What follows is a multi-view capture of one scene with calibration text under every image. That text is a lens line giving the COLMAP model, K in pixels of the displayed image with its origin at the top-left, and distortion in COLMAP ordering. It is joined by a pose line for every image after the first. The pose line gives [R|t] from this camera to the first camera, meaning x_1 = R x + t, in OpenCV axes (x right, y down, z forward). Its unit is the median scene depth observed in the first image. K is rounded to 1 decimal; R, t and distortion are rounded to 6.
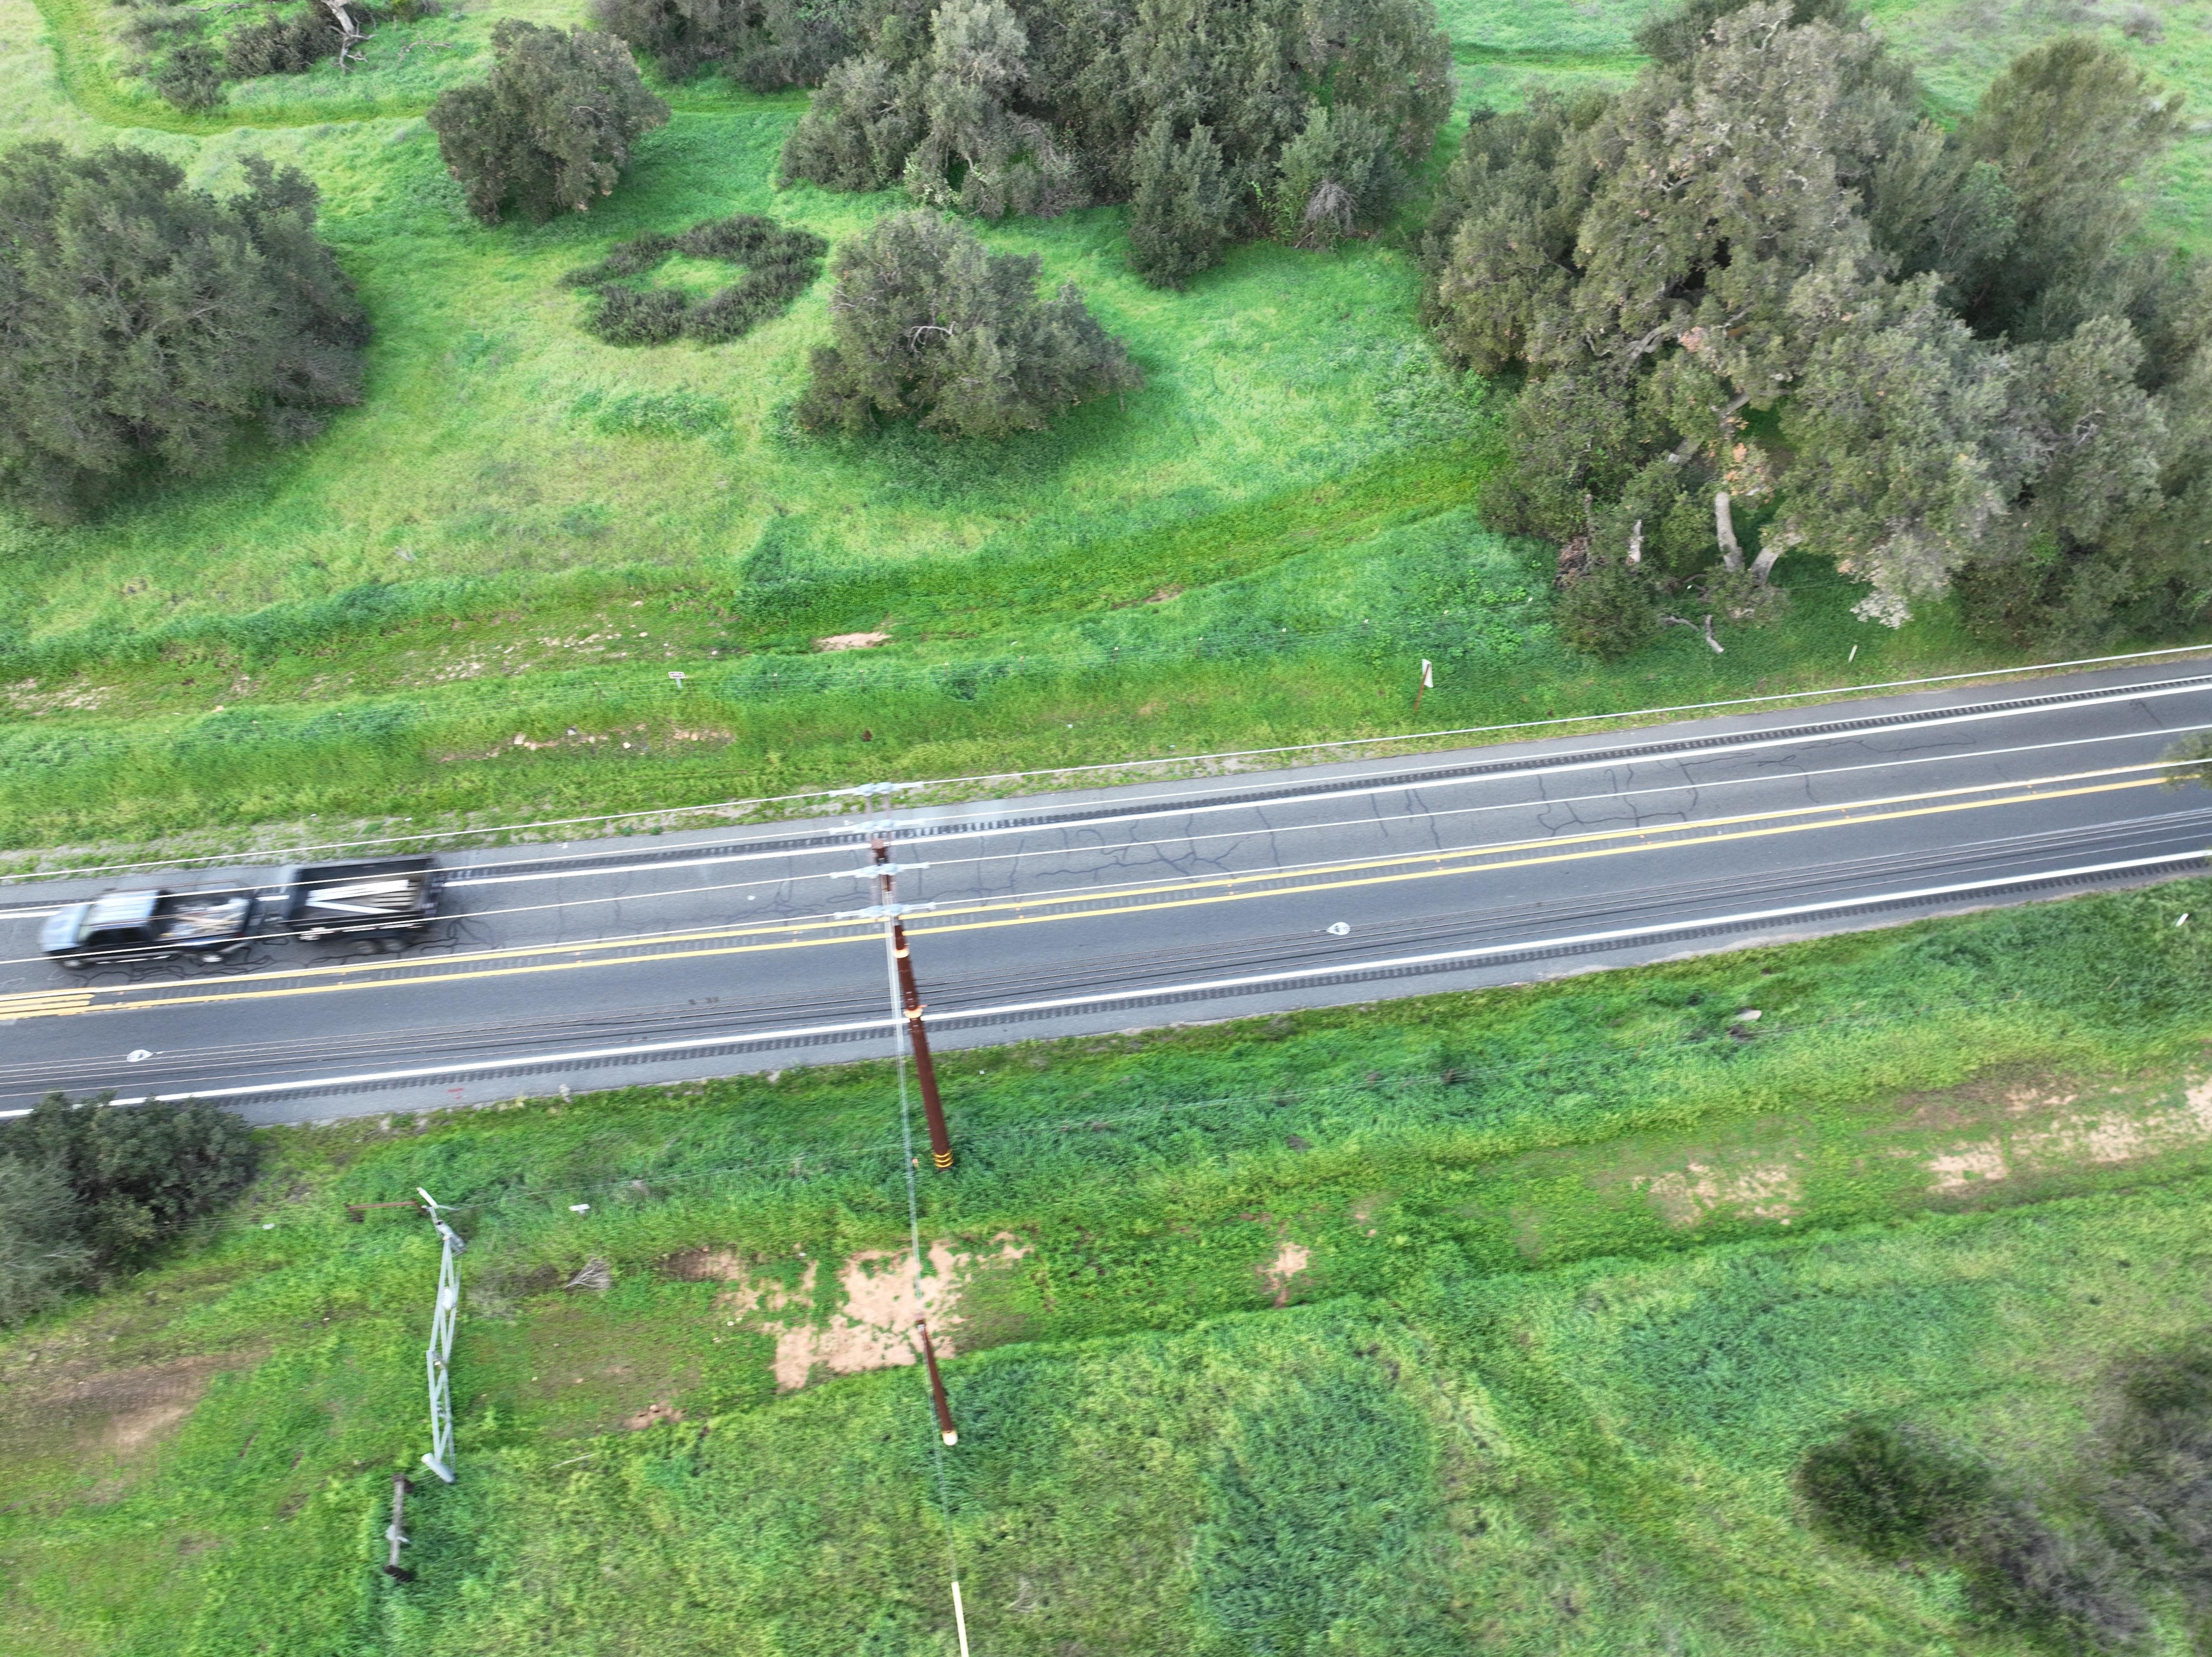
lens RADIAL K [[1557.2, 0, 1106.0], [0, 1557.2, 828.5], [0, 0, 1]] dist [-0.000642, 0.024818]
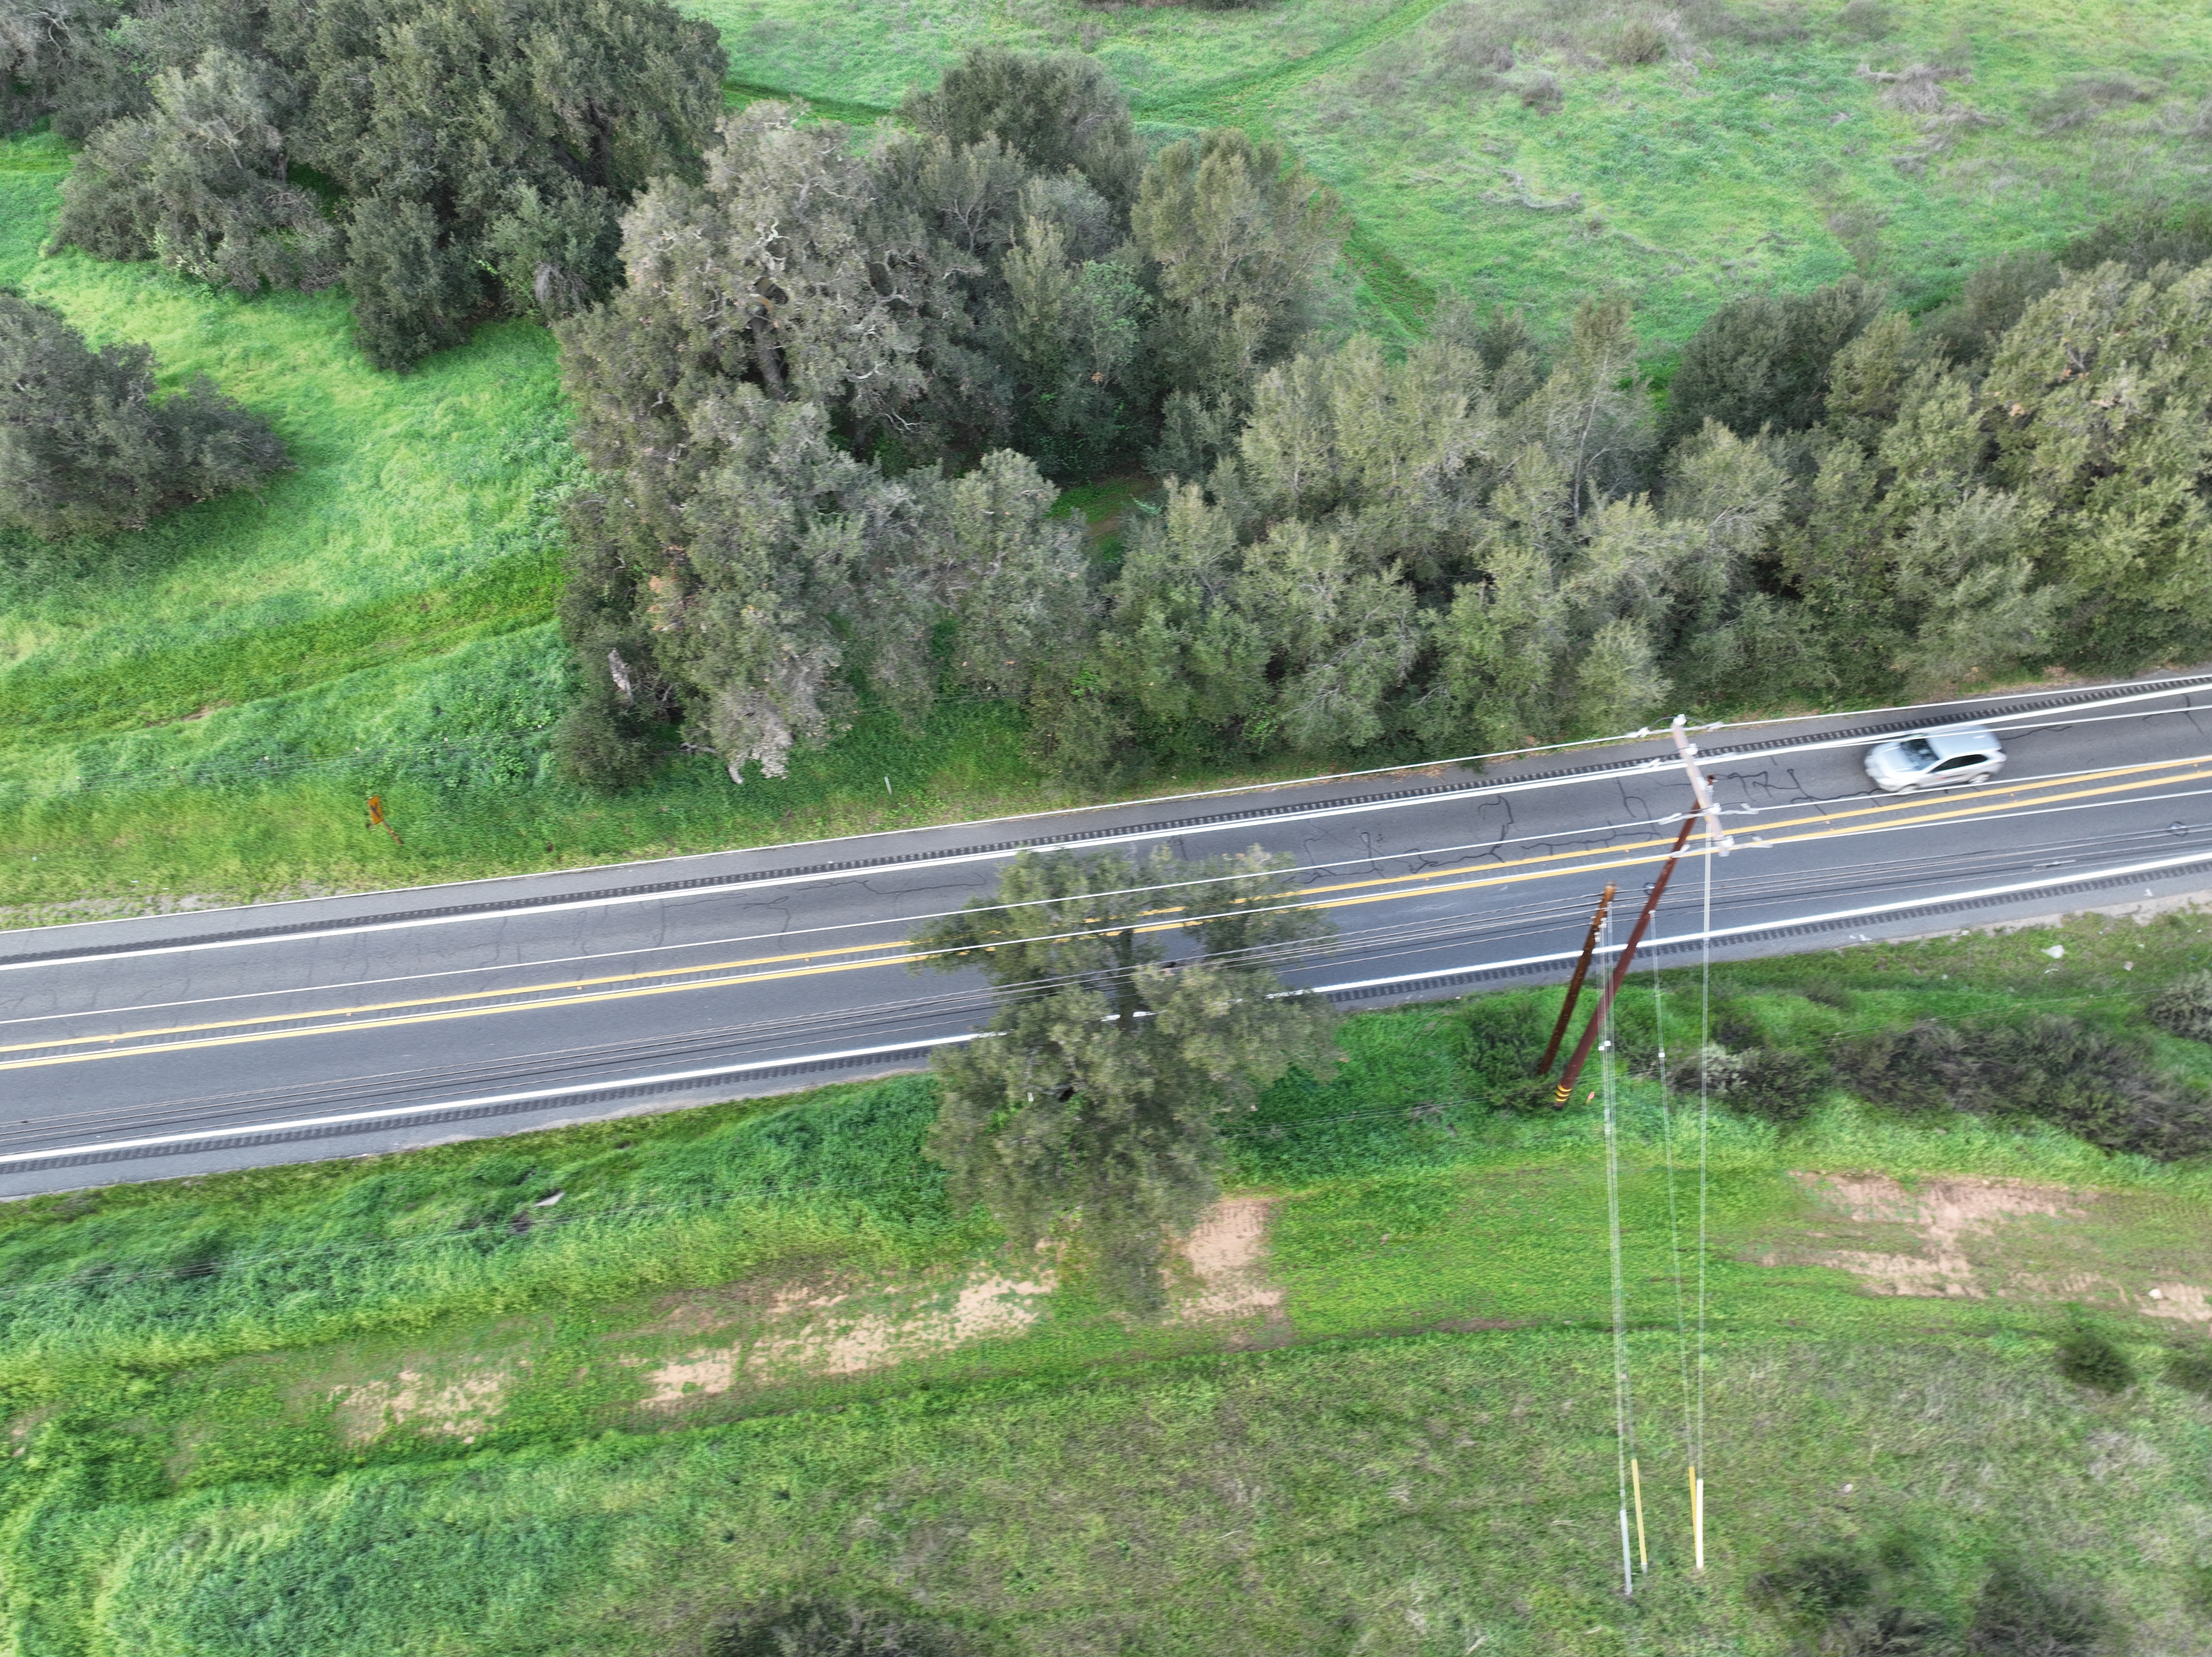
lens RADIAL K [[1557.2, 0, 1106.0], [0, 1557.2, 828.5], [0, 0, 1]] dist [-0.000642, 0.024818]
pose [[0.999906, 0.007609, -0.011430, 0.665289], [-0.007610, 0.999971, -0.000027, -0.092702], [0.011429, 0.000114, 0.999935, 0.061318]]
